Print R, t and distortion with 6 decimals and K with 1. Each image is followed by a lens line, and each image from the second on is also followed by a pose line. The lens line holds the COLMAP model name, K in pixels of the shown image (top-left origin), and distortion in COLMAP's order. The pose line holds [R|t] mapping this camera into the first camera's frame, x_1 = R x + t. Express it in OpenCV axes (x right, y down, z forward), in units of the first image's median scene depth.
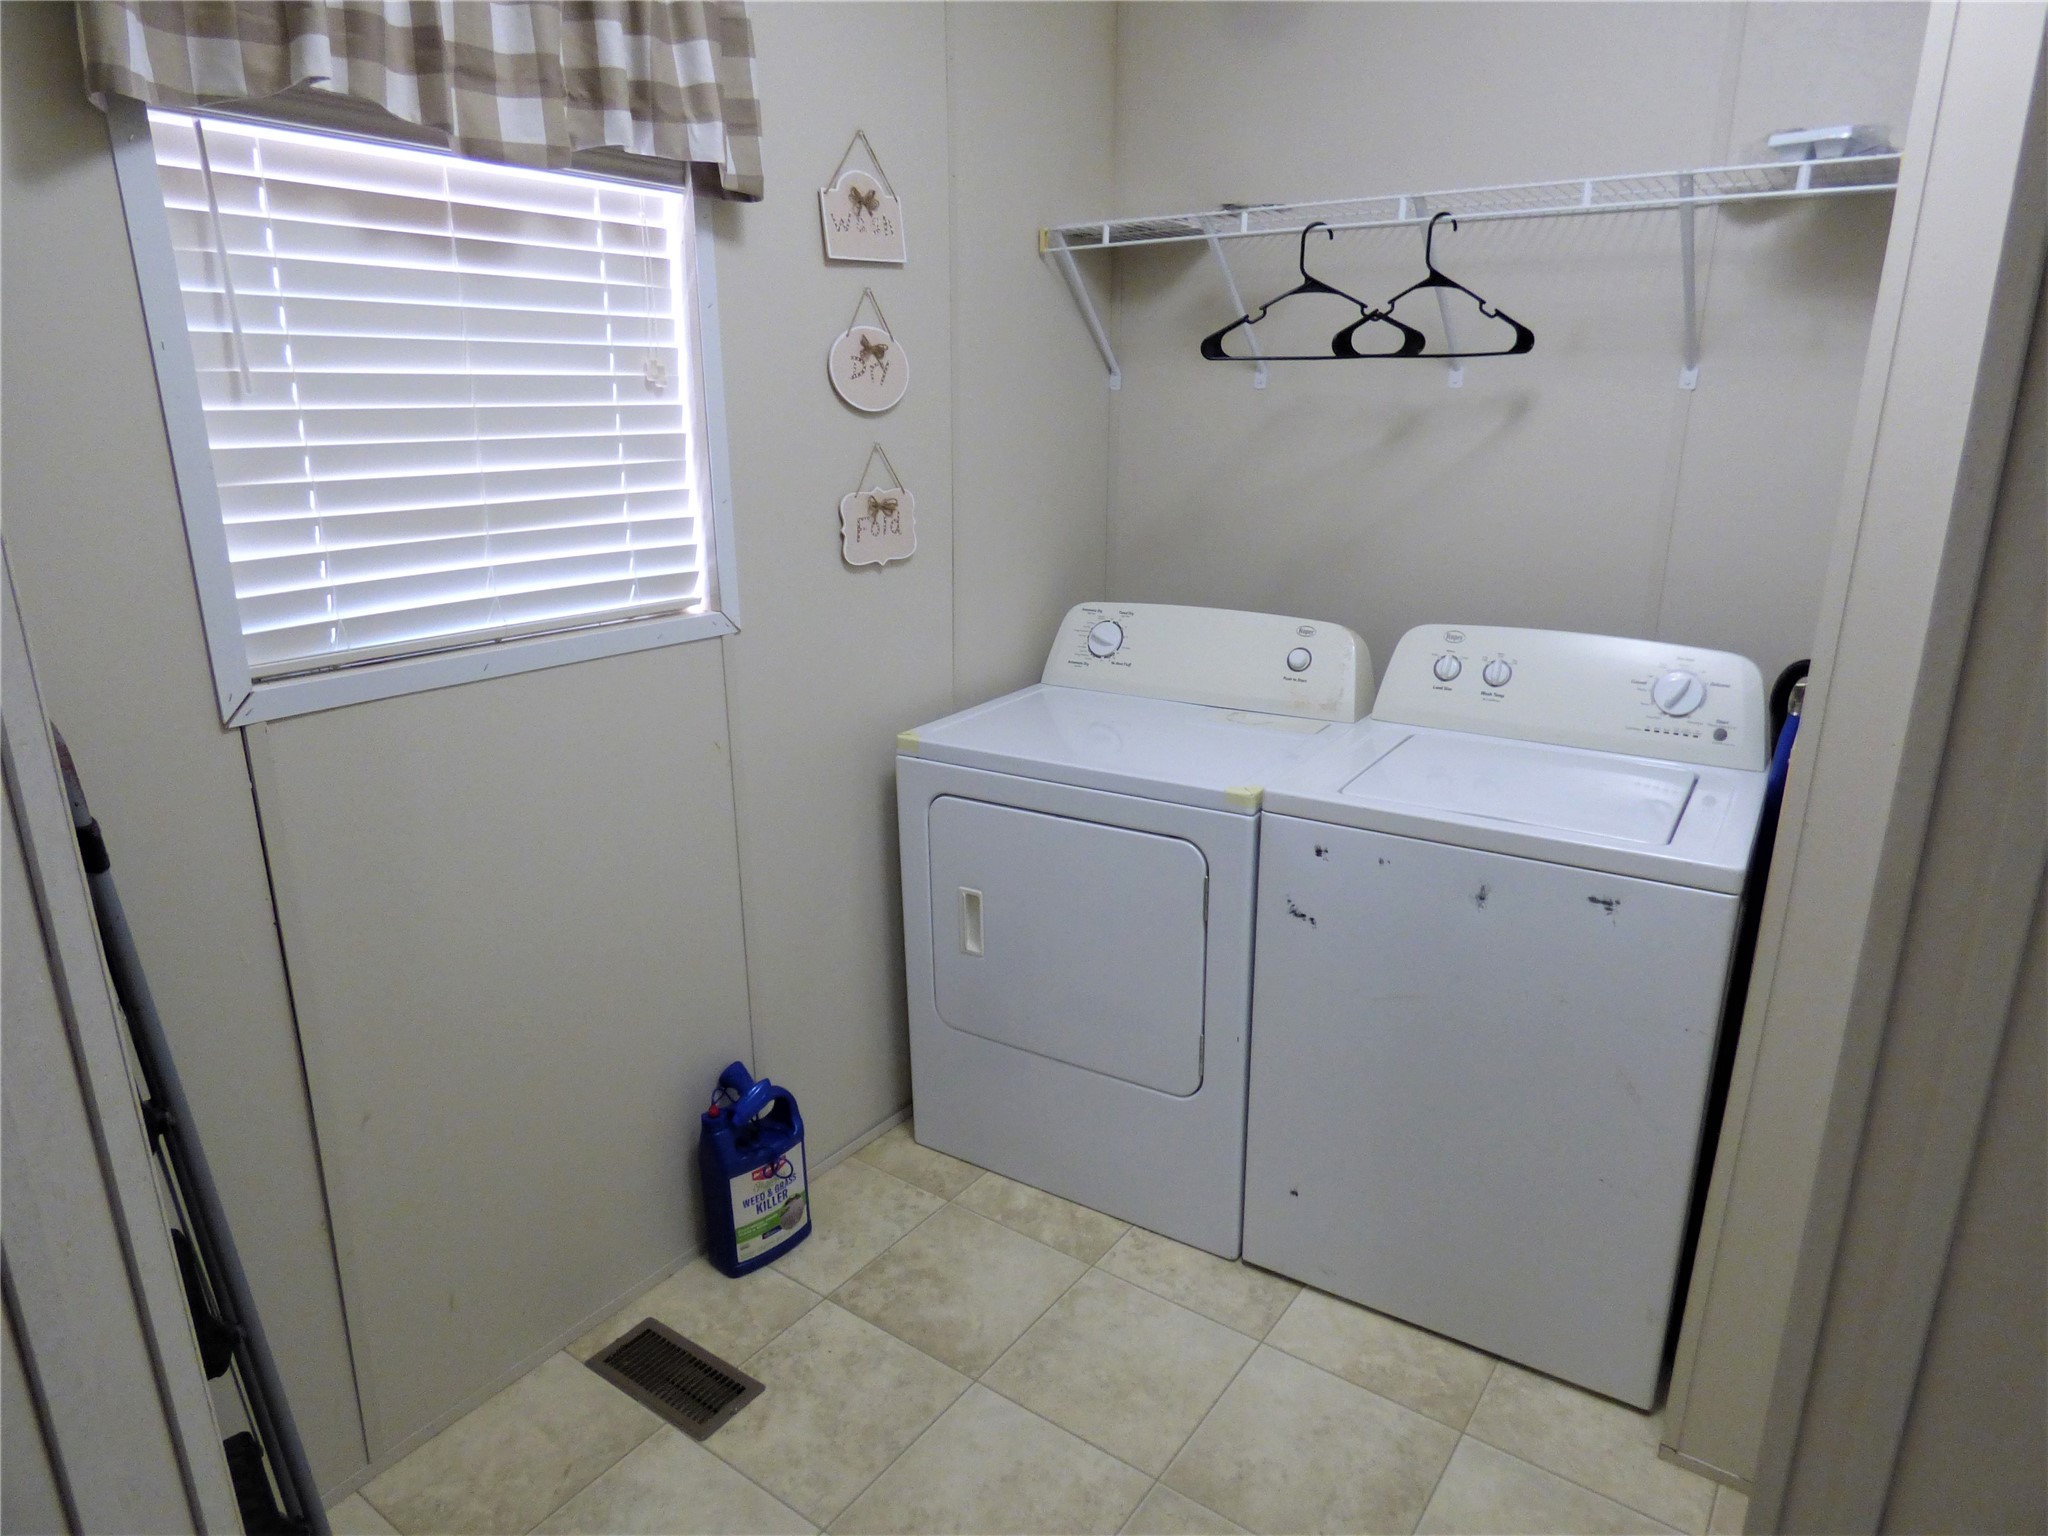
lens RADIAL K [[1255.7, 0, 1013.6], [0, 1255.7, 762.3], [0, 0, 1]] dist [-0.009547, 0.001223]
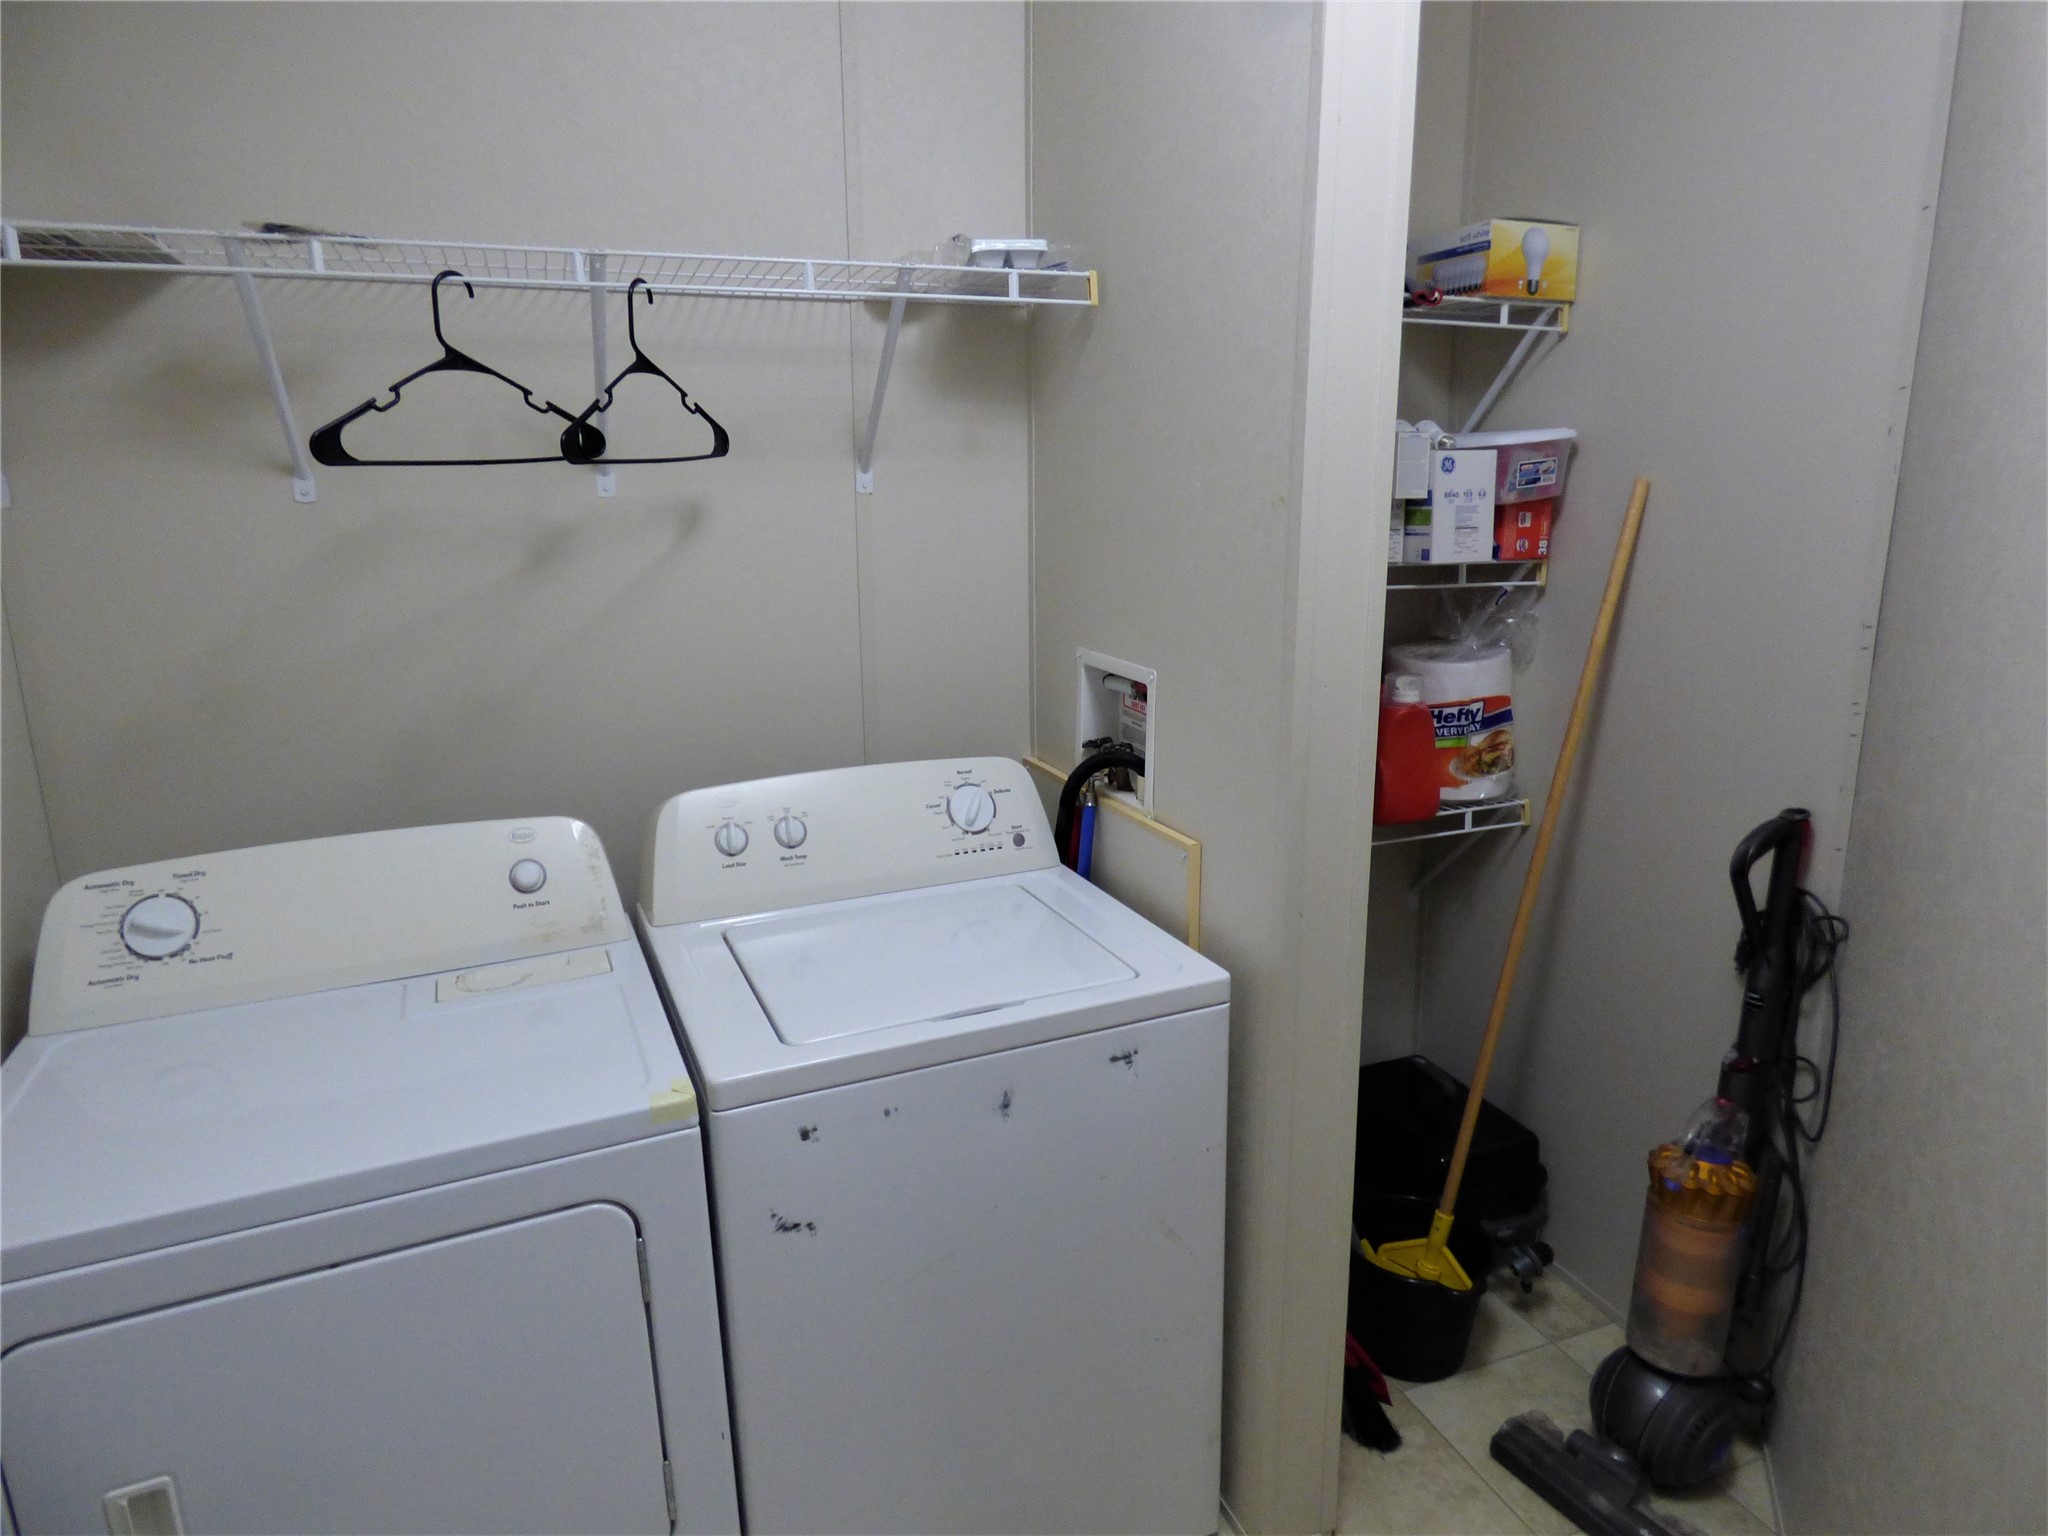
lens RADIAL K [[1255.7, 0, 1018.3], [0, 1255.7, 778.7], [0, 0, 1]] dist [-0.009547, 0.001223]
pose [[0.537488, -0.211320, 0.816364, -0.211931], [0.245195, 0.965428, 0.088472, -0.142213], [-0.806837, 0.152616, 0.570721, 0.390054]]
